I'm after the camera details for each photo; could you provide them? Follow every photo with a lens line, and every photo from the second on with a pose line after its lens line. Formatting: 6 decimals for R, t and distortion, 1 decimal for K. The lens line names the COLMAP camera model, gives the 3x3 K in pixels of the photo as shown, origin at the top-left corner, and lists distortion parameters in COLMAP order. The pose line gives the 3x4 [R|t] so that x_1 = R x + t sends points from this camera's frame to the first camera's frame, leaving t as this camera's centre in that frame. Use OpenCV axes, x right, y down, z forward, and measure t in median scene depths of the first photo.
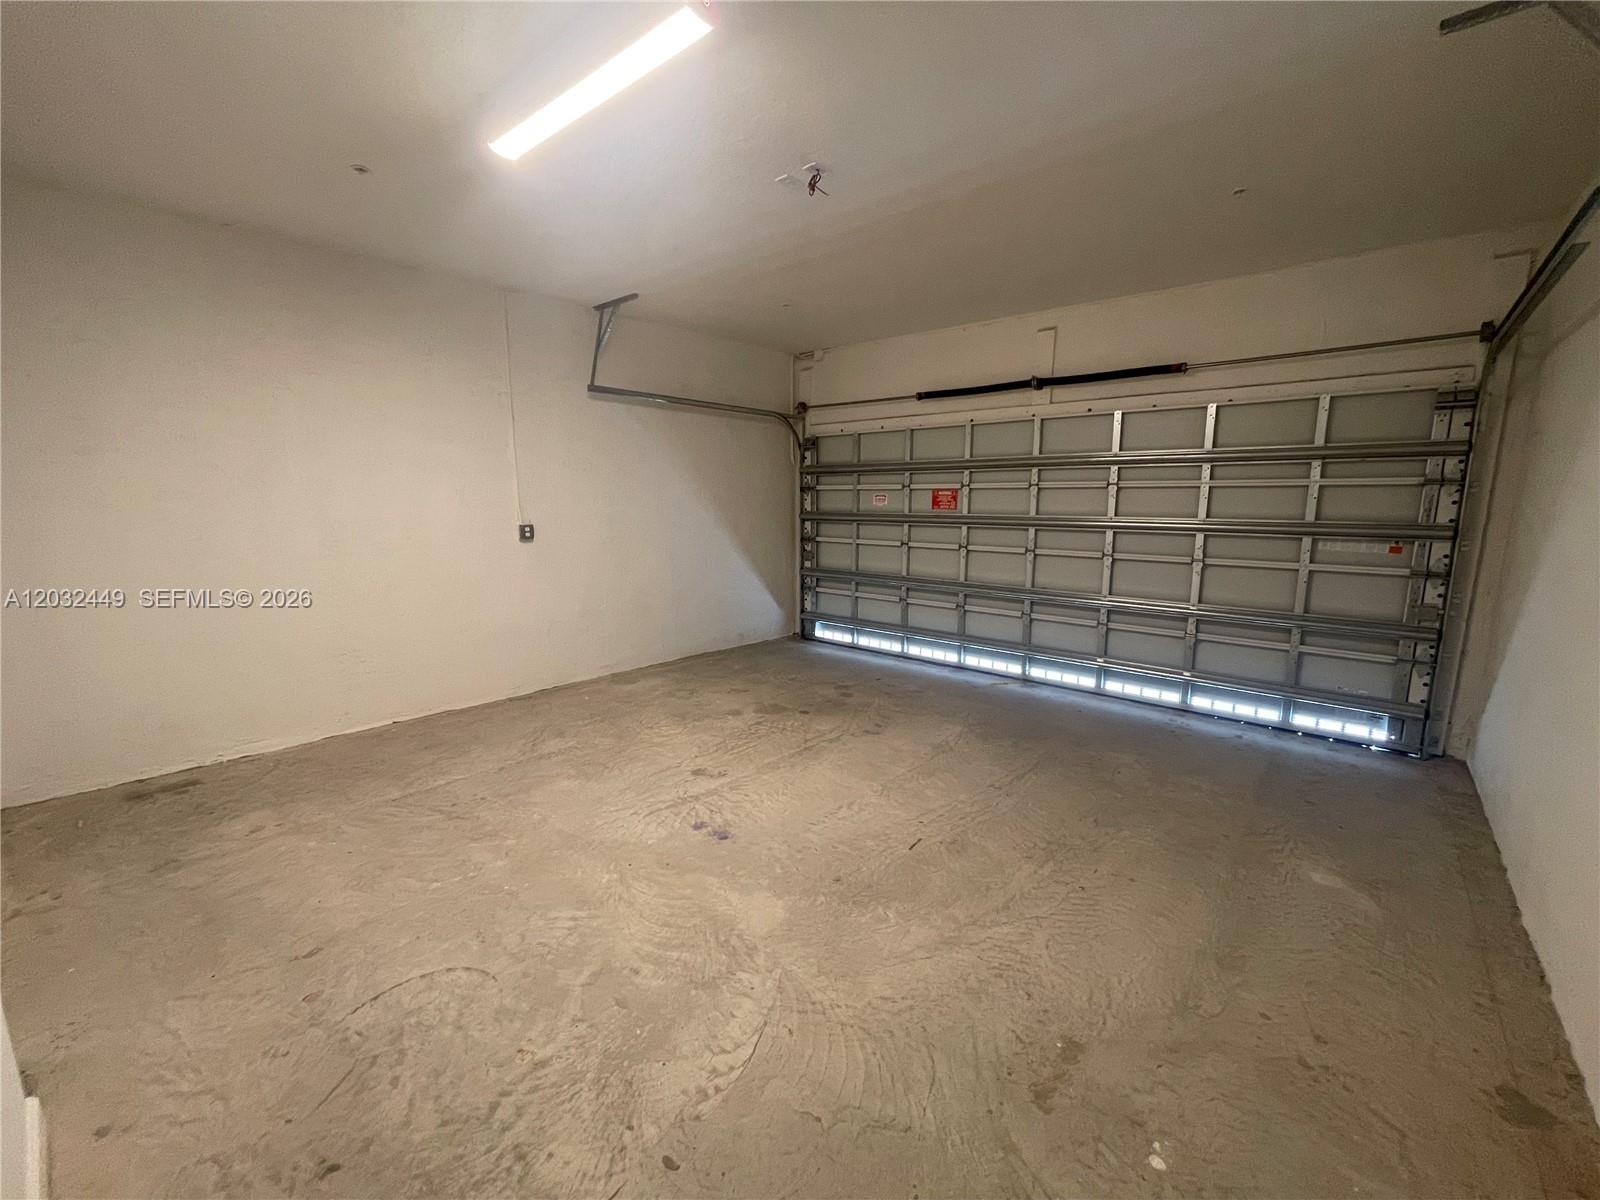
lens RADIAL K [[643.3, 0, 800.0], [0, 643.3, 600.0], [0, 0, 1]] dist [-0.008746, -0.000078]
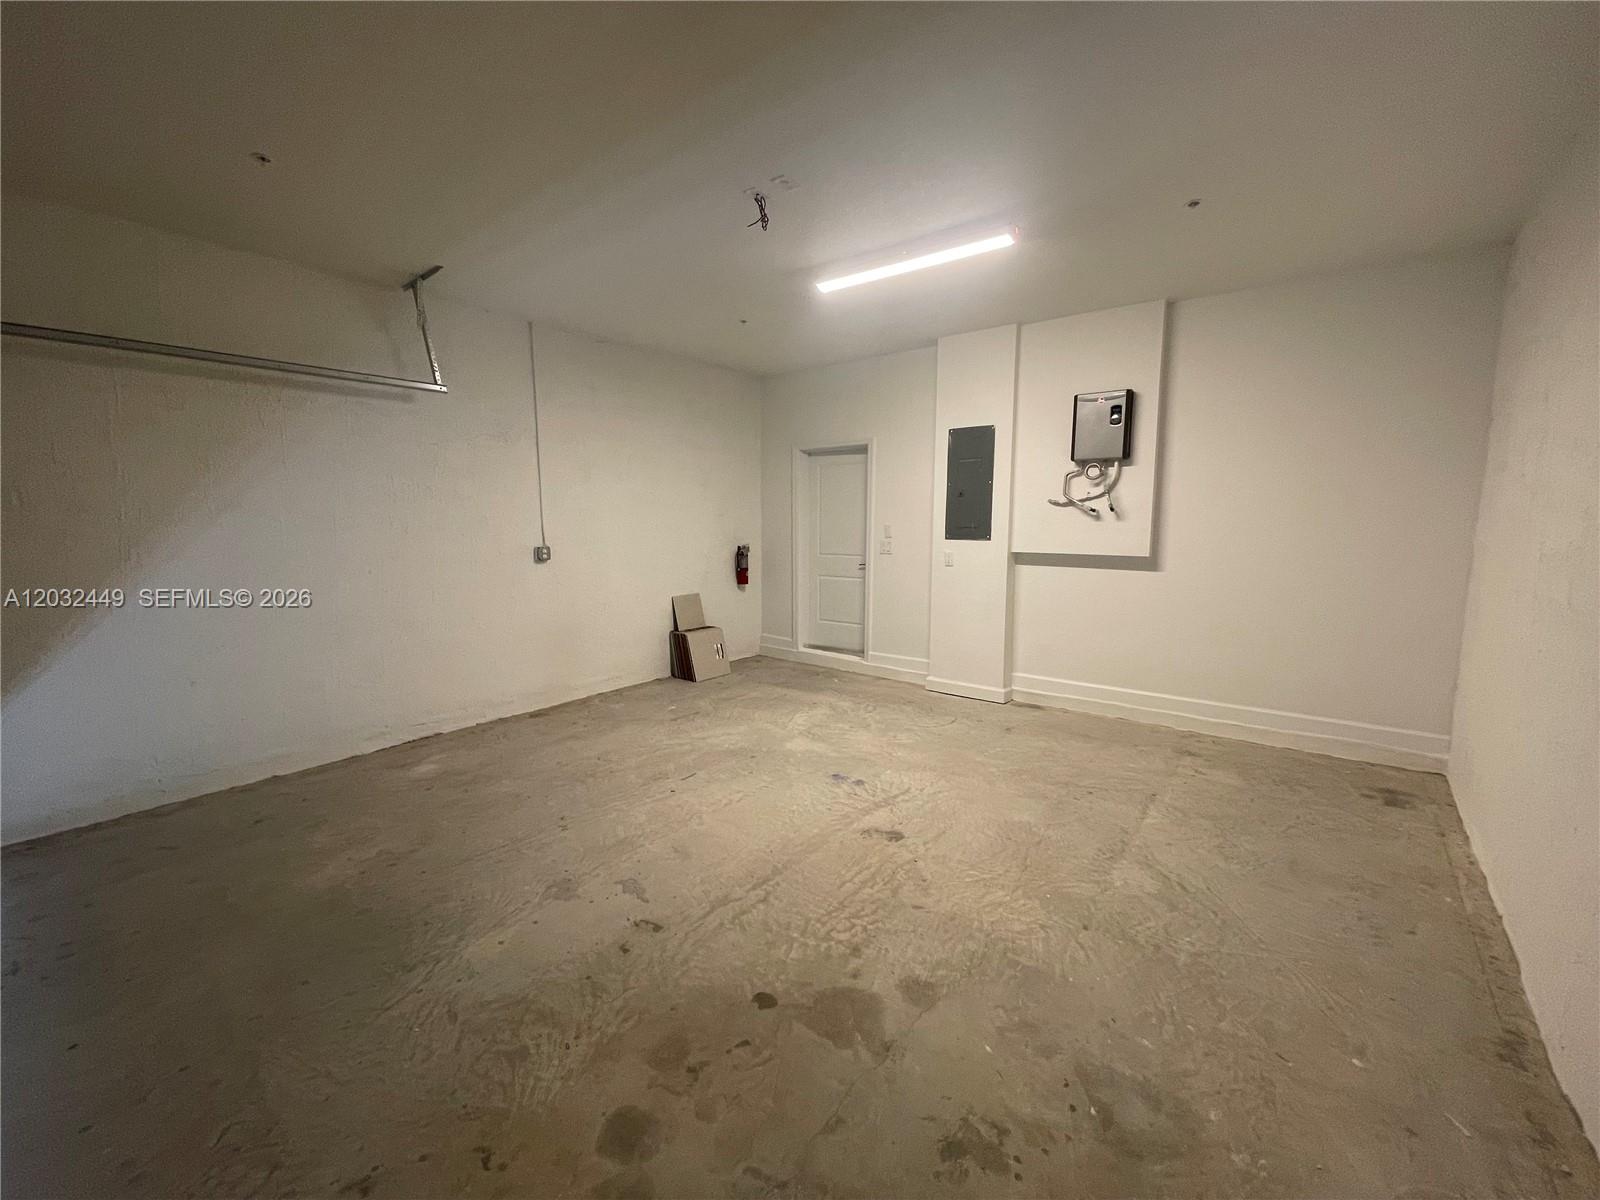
lens RADIAL K [[643.3, 0, 800.0], [0, 643.3, 600.0], [0, 0, 1]] dist [-0.008746, -0.000078]
pose [[-0.999516, 0.001151, -0.031090, -0.006265], [-0.007739, 0.958703, 0.284302, -0.298372], [0.030134, 0.284405, -0.958230, 1.885508]]
